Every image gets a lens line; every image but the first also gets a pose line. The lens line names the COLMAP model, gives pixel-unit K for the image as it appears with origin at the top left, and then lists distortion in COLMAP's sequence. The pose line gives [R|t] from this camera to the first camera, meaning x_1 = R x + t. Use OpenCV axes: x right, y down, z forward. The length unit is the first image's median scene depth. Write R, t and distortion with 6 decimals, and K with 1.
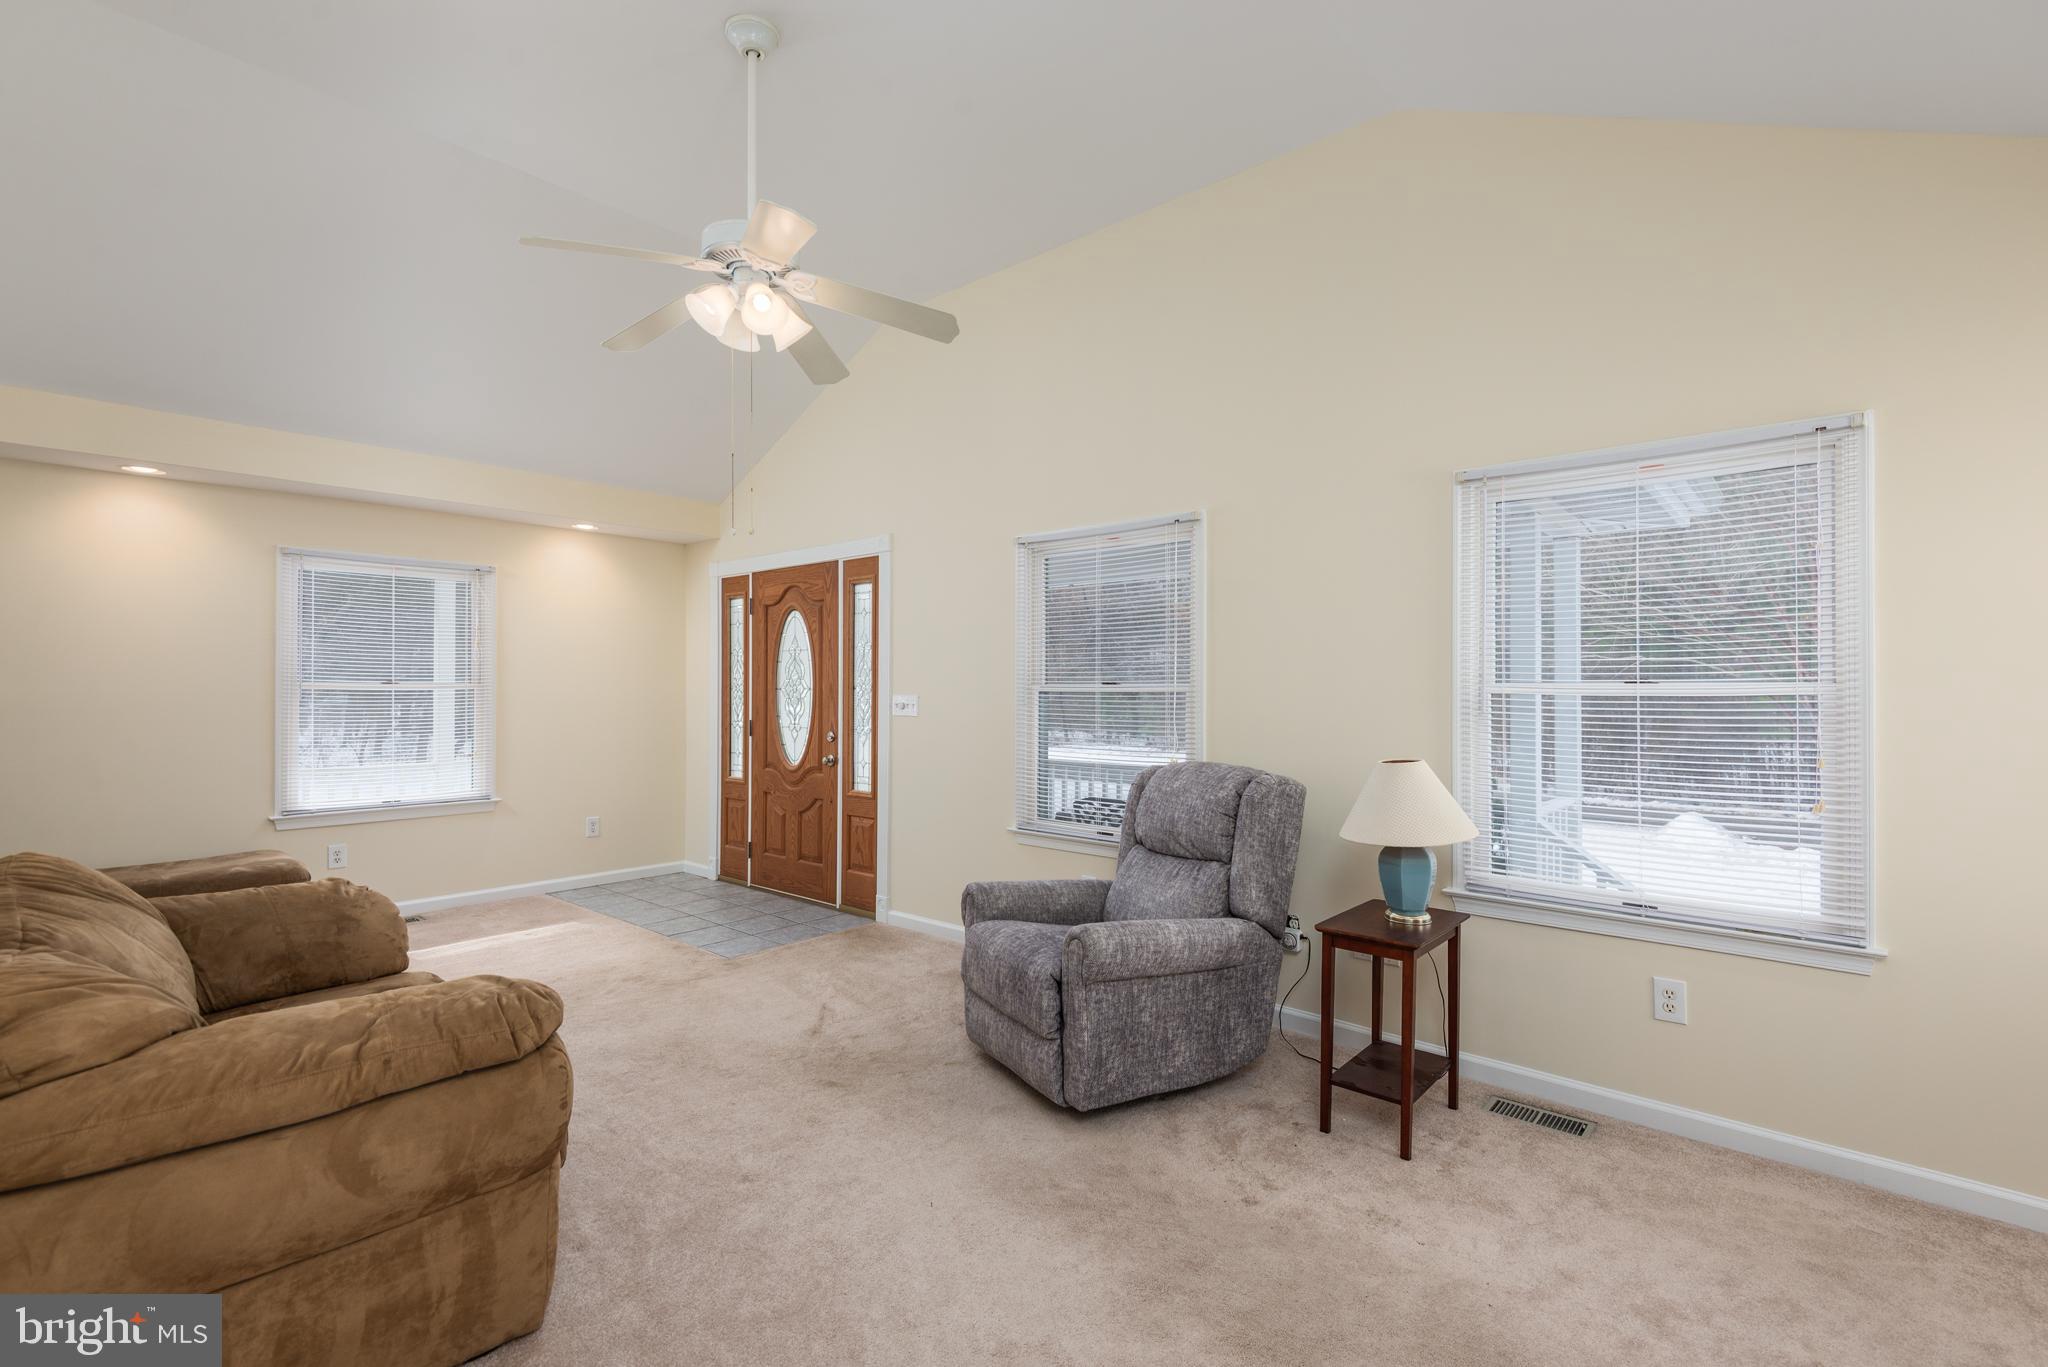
lens RADIAL K [[923.1, 0, 1021.3], [0, 923.1, 687.7], [0, 0, 1]] dist [0.020049, -0.005550]
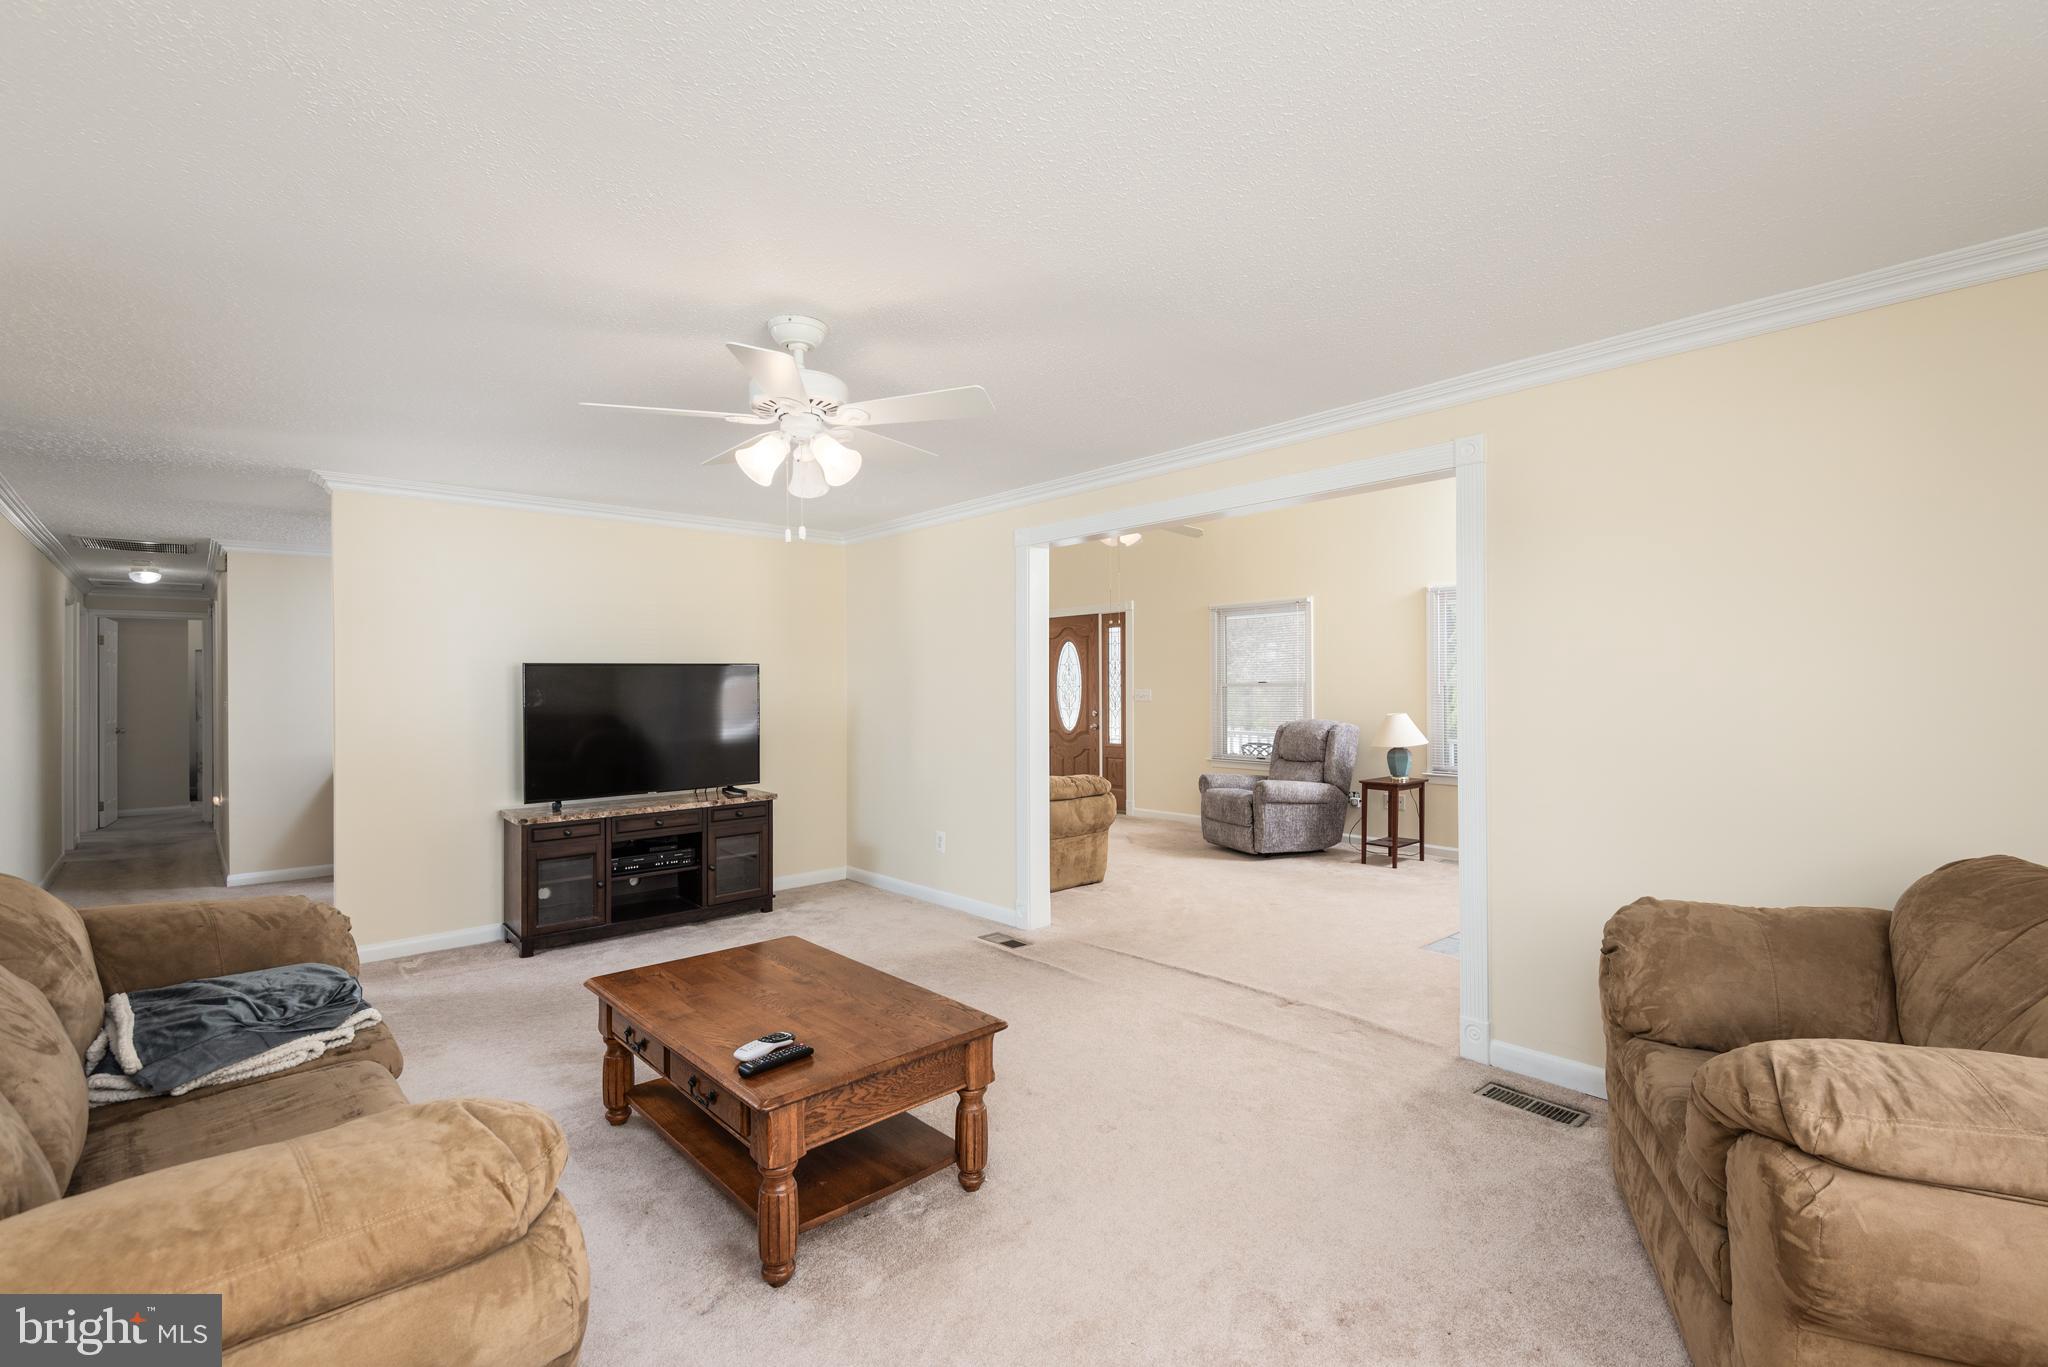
lens RADIAL K [[923.1, 0, 1014.6], [0, 923.1, 689.5], [0, 0, 1]] dist [0.020049, -0.005550]
pose [[0.992740, -0.007937, -0.120014, -0.240413], [0.008528, 0.999954, 0.004412, -0.002647], [0.119974, -0.005404, 0.992762, -1.266450]]
